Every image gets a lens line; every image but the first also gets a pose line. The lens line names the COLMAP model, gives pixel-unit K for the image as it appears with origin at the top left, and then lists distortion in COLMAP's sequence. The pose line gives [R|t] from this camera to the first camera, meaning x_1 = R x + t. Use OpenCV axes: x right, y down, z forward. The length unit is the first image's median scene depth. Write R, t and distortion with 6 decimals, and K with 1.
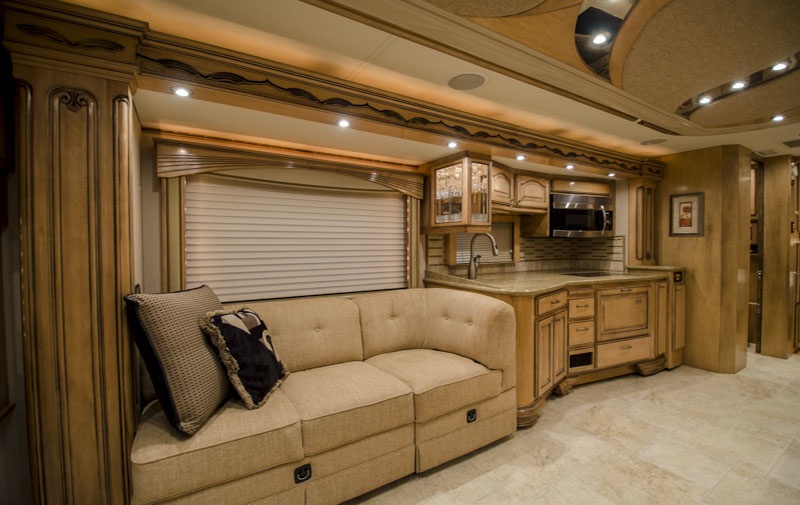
lens RADIAL K [[380.5, 0, 400.0], [0, 380.5, 252.5], [0, 0, 1]] dist [0.025751, 0.000294]
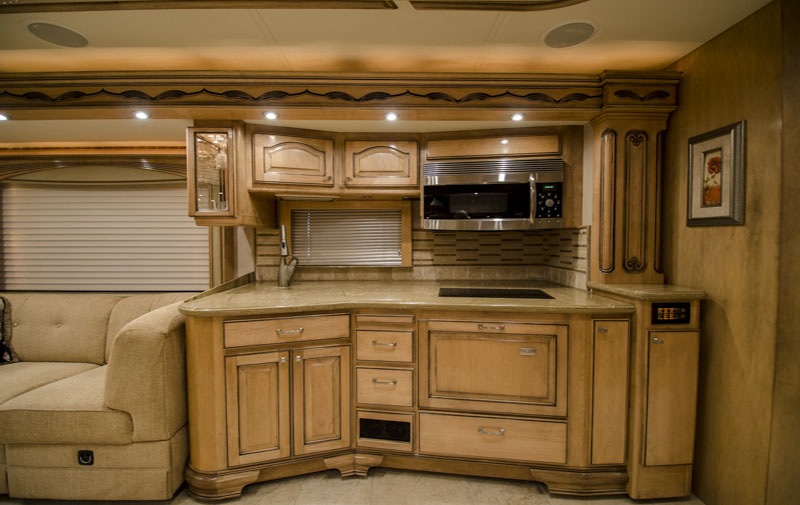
lens RADIAL K [[350.4, 0, 400.0], [0, 350.4, 252.5], [0, 0, 1]] dist [0.018489, -0.016455]
pose [[0.836311, 0.022548, -0.547791, 0.687071], [-0.014534, 0.999715, 0.018962, -0.013219], [0.548062, -0.007897, 0.836400, 0.471249]]
